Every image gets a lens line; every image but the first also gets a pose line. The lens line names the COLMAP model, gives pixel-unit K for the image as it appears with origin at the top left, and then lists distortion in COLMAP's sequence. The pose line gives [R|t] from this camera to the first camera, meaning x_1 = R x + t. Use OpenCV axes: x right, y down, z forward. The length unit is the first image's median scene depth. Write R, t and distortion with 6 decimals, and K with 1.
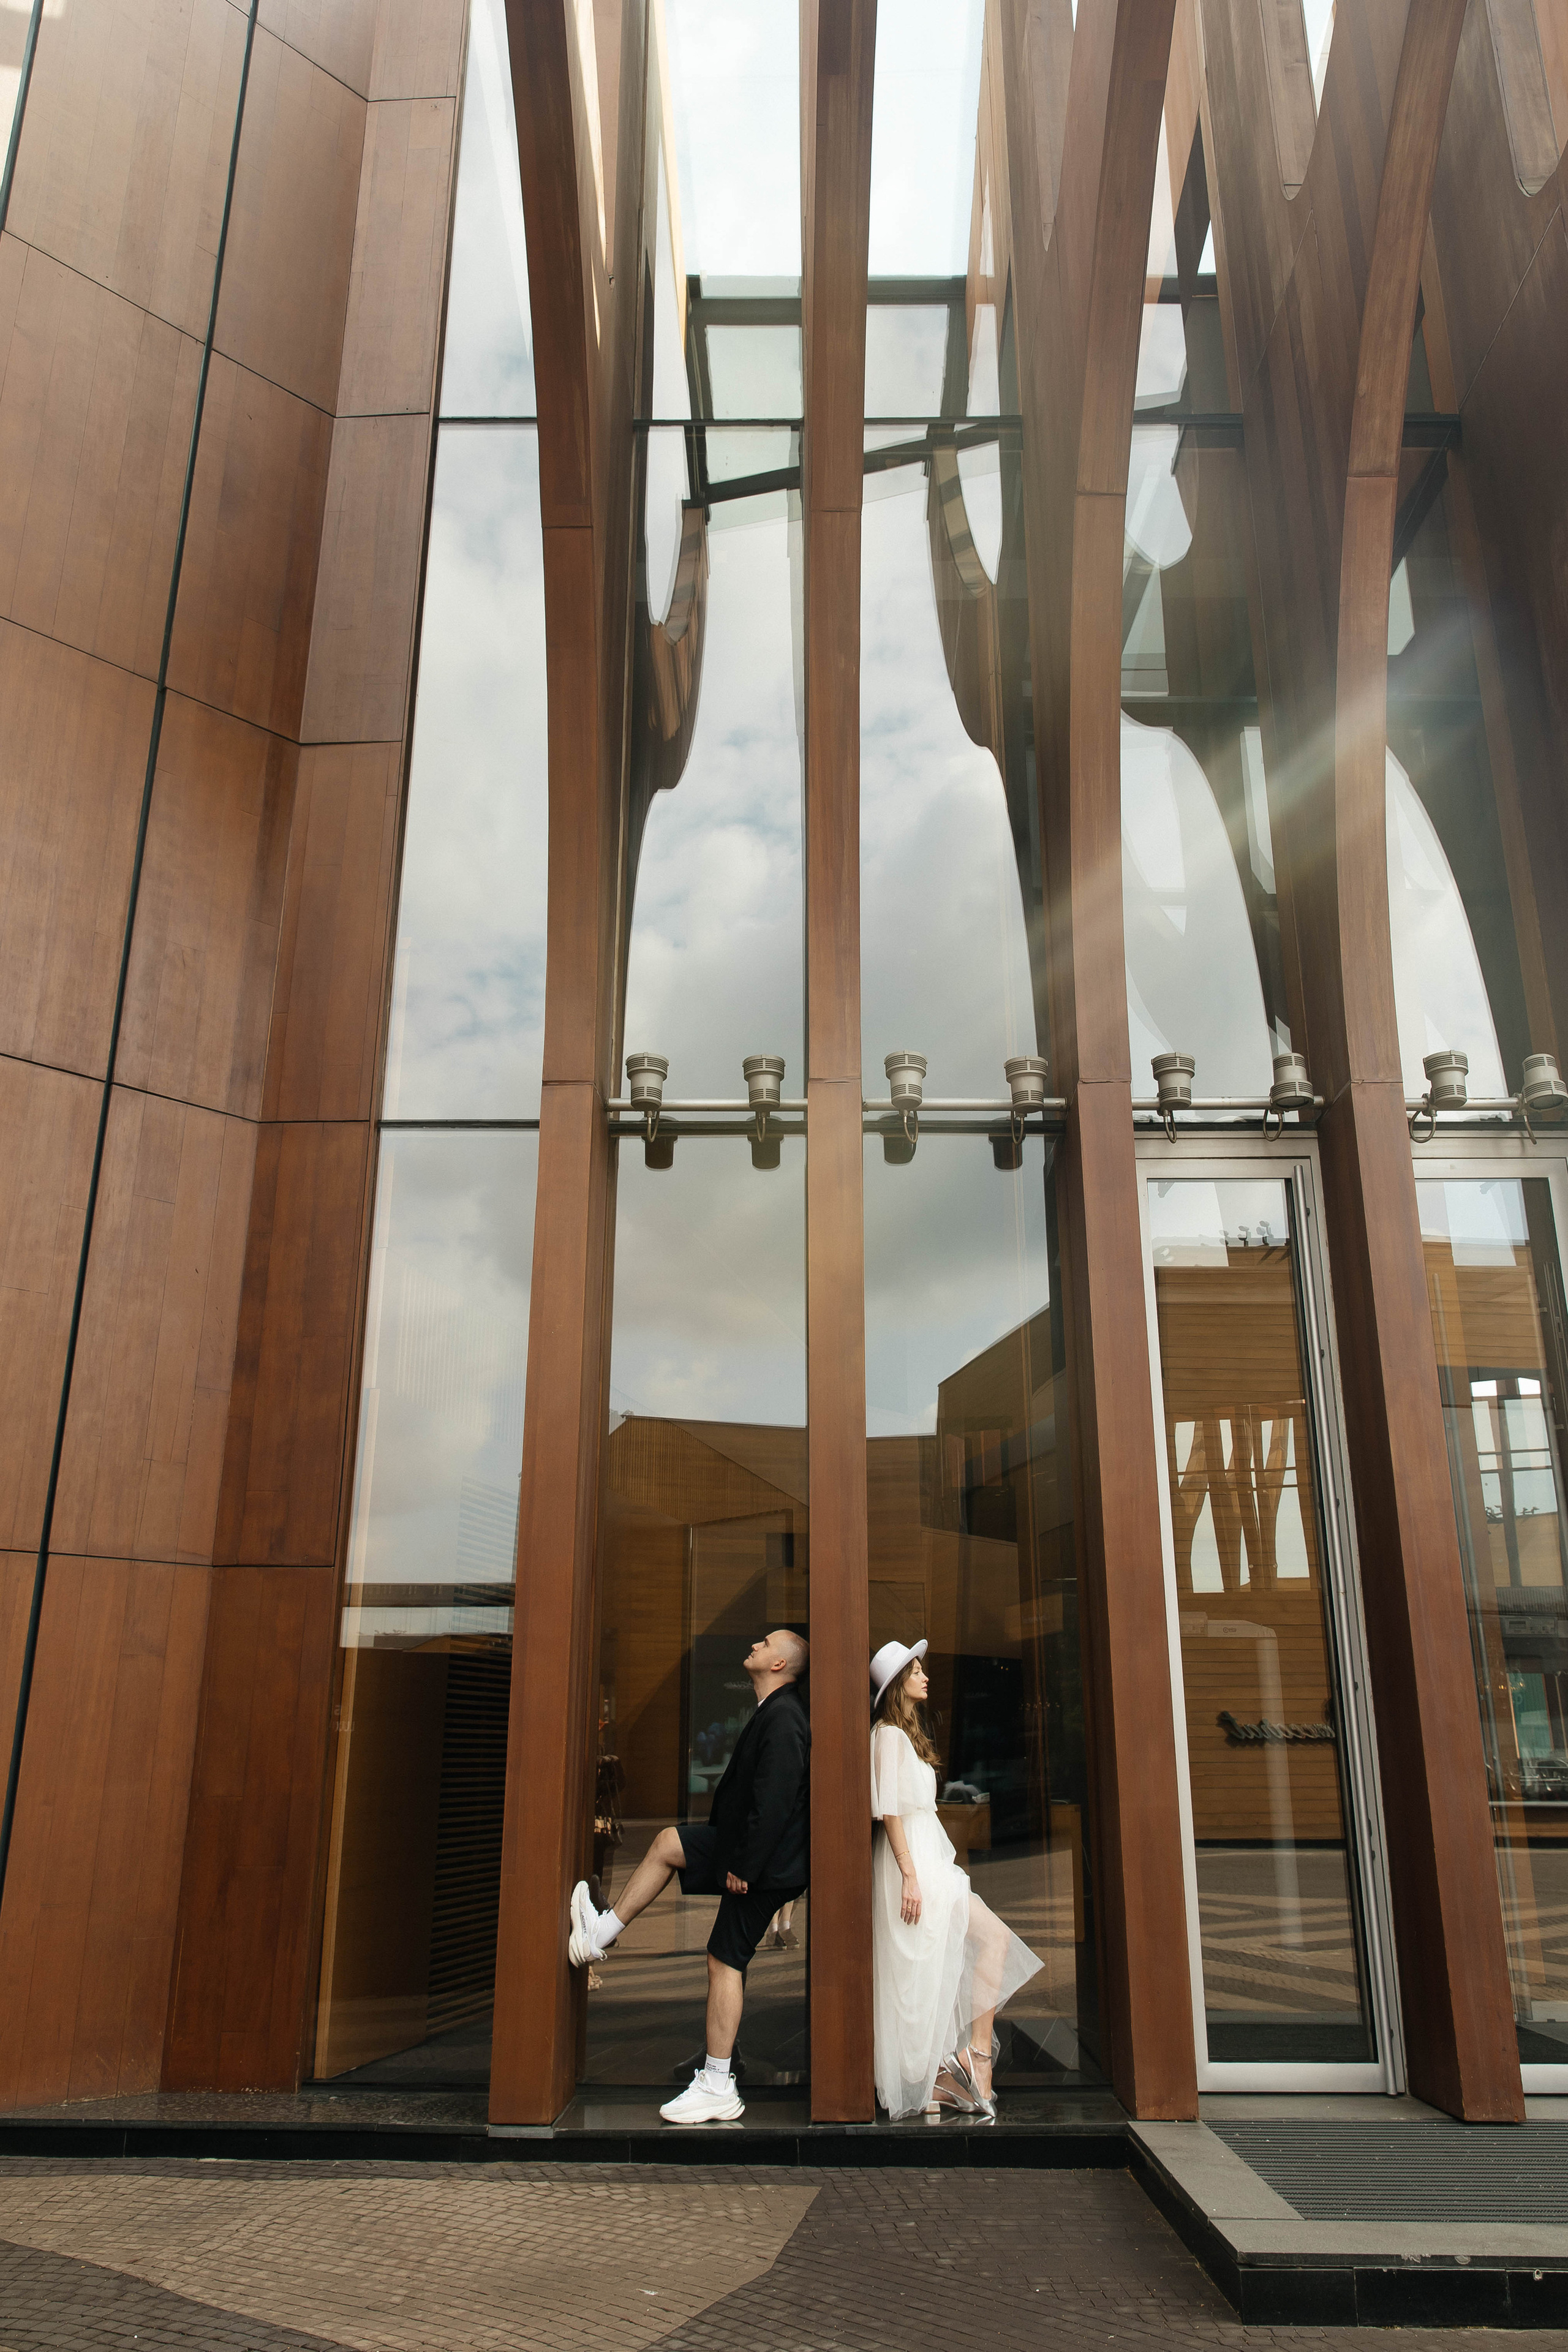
lens RADIAL K [[1695.6, 0, 784.0], [0, 1695.6, 1176.0], [0, 0, 1]] dist [-0.002831, -0.003201]
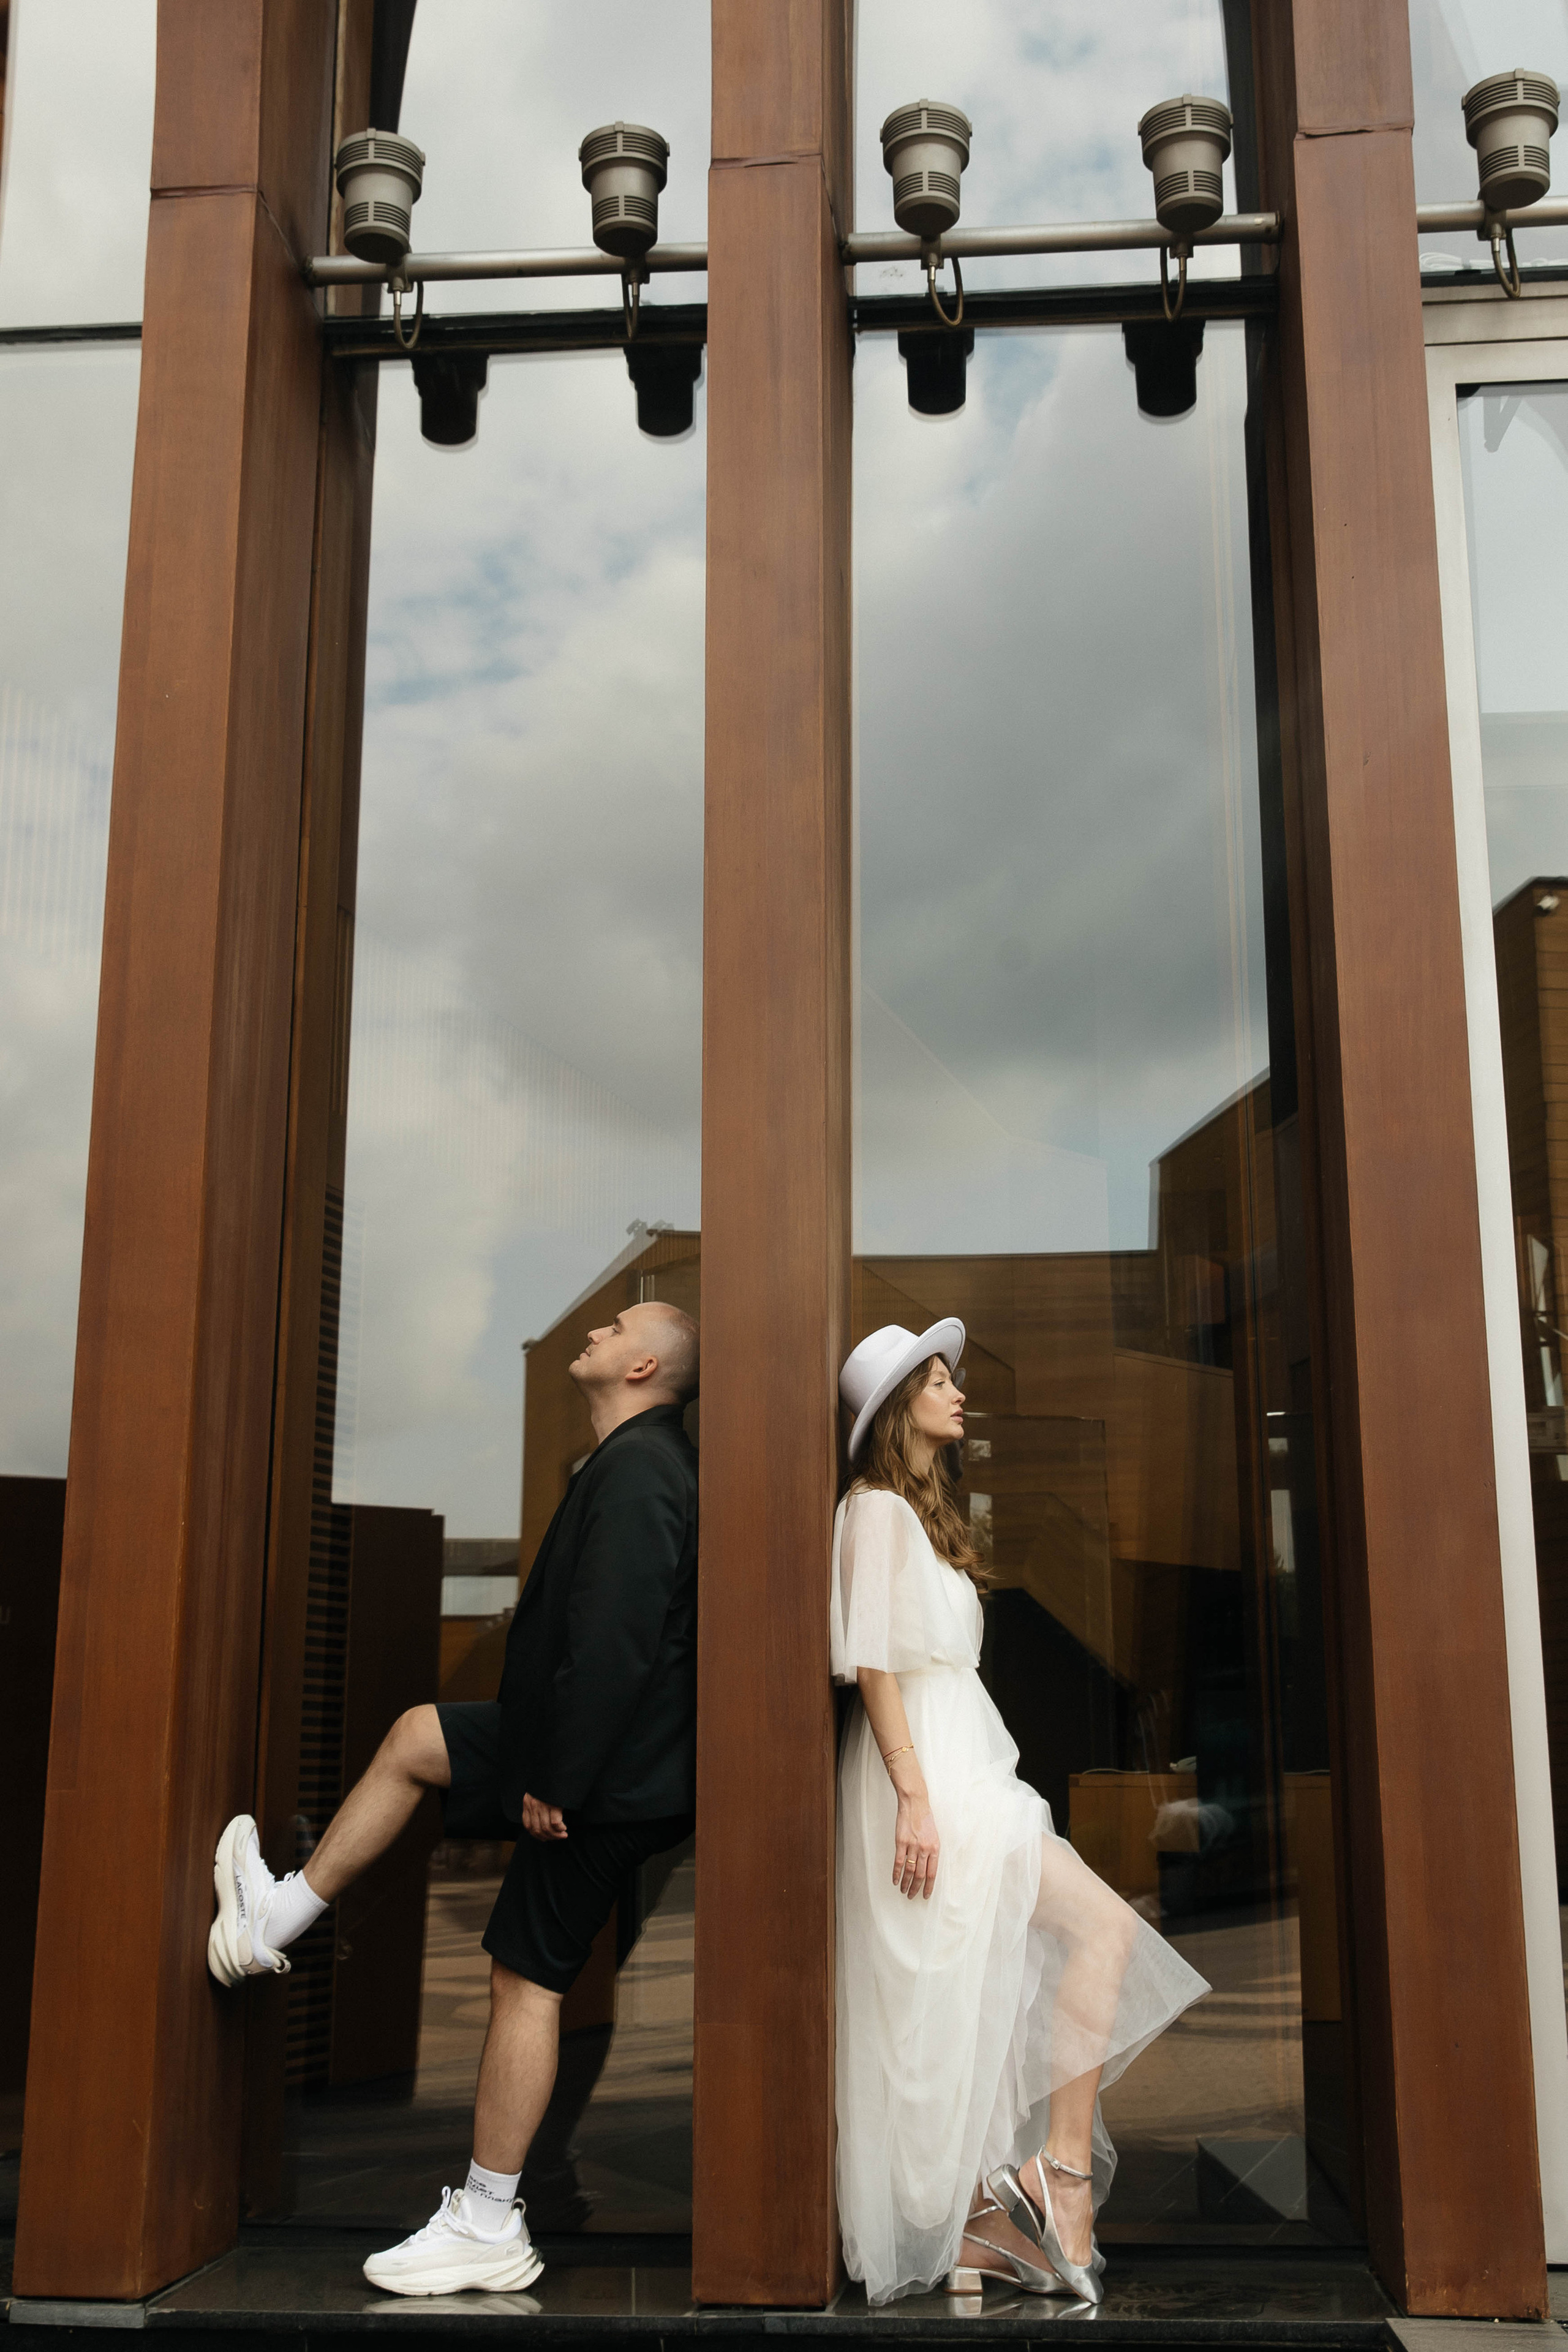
lens RADIAL K [[2636.4, 0, 754.1], [0, 2636.4, 1136.3], [0, 0, 1]] dist [0.023234, -0.013234]
pose [[0.996411, -0.017250, -0.082865, 0.093722], [0.023599, 0.996808, 0.076267, 0.176584], [0.081285, -0.077949, 0.993638, 0.292439]]
